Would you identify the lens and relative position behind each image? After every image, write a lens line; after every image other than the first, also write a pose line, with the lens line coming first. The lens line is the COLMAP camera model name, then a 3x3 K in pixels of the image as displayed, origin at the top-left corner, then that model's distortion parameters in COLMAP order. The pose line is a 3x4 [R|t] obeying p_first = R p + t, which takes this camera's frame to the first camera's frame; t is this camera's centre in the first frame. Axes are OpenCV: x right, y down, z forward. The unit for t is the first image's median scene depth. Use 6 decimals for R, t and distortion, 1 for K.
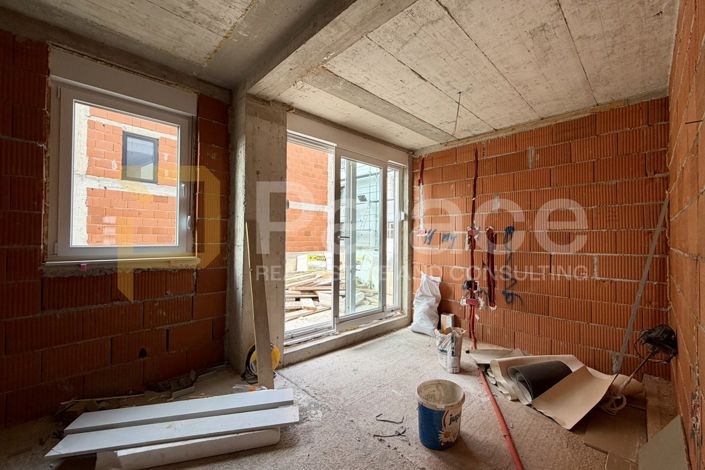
lens RADIAL K [[283.4, 0, 352.9], [0, 283.4, 234.1], [0, 0, 1]] dist [-0.001734, 0.000255]
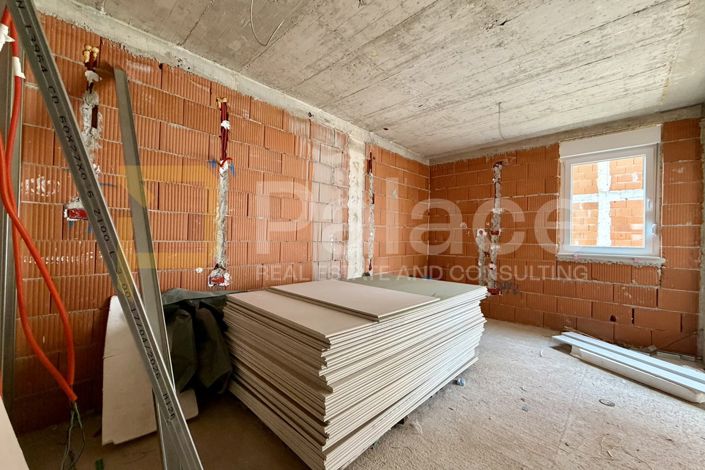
lens RADIAL K [[283.4, 0, 352.9], [0, 283.4, 234.2], [0, 0, 1]] dist [-0.001734, 0.000255]
pose [[0.034701, -0.016006, -0.999270, 0.620159], [-0.008038, 0.999835, -0.016294, 0.010924], [0.999365, 0.008597, 0.034567, -0.371457]]
